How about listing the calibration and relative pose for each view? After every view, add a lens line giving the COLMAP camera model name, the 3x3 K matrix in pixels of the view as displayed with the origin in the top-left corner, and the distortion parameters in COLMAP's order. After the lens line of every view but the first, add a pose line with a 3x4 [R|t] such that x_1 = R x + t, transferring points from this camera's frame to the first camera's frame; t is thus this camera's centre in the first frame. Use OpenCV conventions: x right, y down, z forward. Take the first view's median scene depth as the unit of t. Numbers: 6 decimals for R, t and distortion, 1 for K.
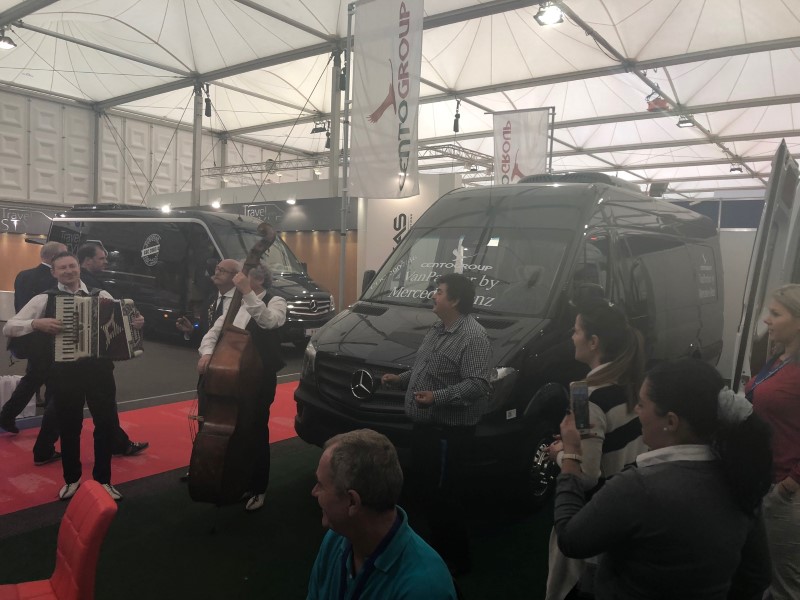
lens RADIAL K [[666.6, 0, 400.0], [0, 666.6, 300.0], [0, 0, 1]] dist [0.070766, -0.000441]
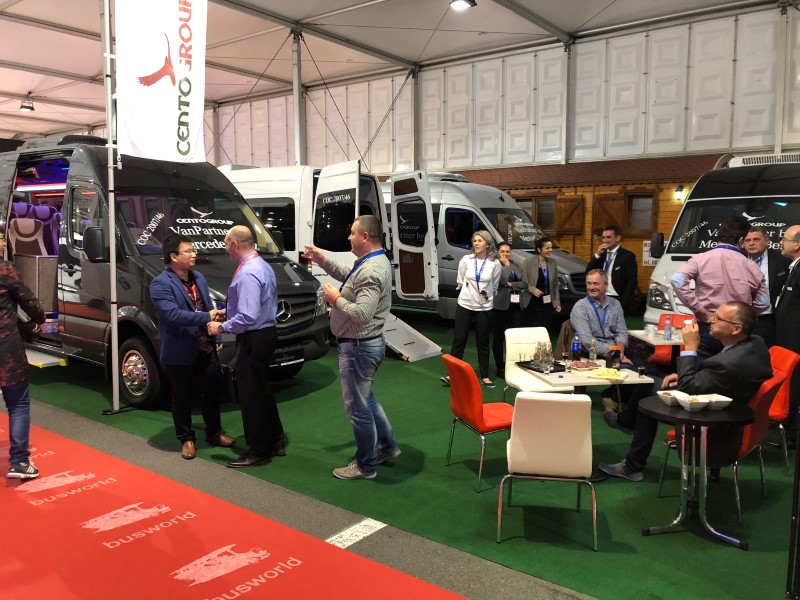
lens RADIAL K [[666.2, 0, 400.0], [0, 666.2, 300.0], [0, 0, 1]] dist [0.005862, 0.002443]
pose [[0.031329, -0.151757, 0.987921, -1.160544], [0.049905, 0.987411, 0.150096, -0.072329], [-0.998262, 0.044600, 0.038508, 0.597987]]
